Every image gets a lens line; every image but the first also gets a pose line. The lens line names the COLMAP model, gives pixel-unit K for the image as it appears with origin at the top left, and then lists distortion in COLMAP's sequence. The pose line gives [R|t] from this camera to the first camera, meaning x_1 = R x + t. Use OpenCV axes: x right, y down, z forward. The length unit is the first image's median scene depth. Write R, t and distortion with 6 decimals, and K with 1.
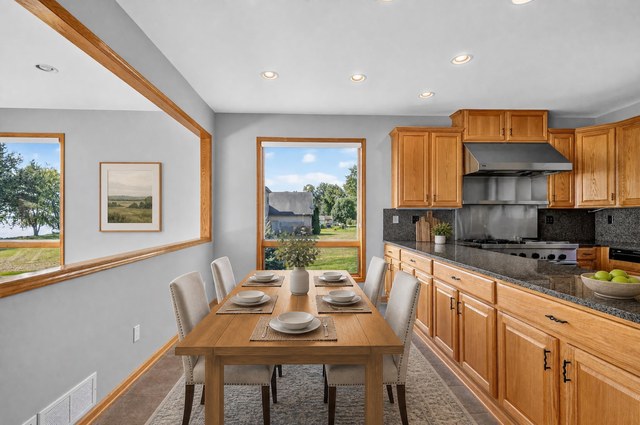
lens RADIAL K [[295.5, 0, 318.9], [0, 295.5, 216.3], [0, 0, 1]] dist [0.003427, 0.000389]
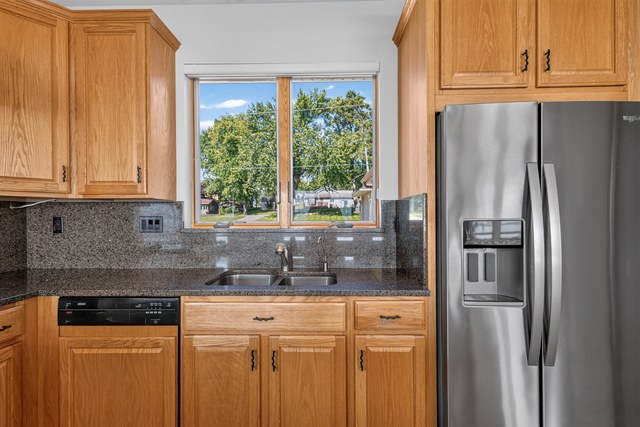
lens RADIAL K [[295.5, 0, 319.7], [0, 295.5, 216.6], [0, 0, 1]] dist [0.003427, 0.000389]
pose [[0.051504, -0.003094, 0.998668, 0.575011], [-0.001517, 0.999994, 0.003176, -0.004915], [-0.998672, -0.001679, 0.051499, 0.603818]]
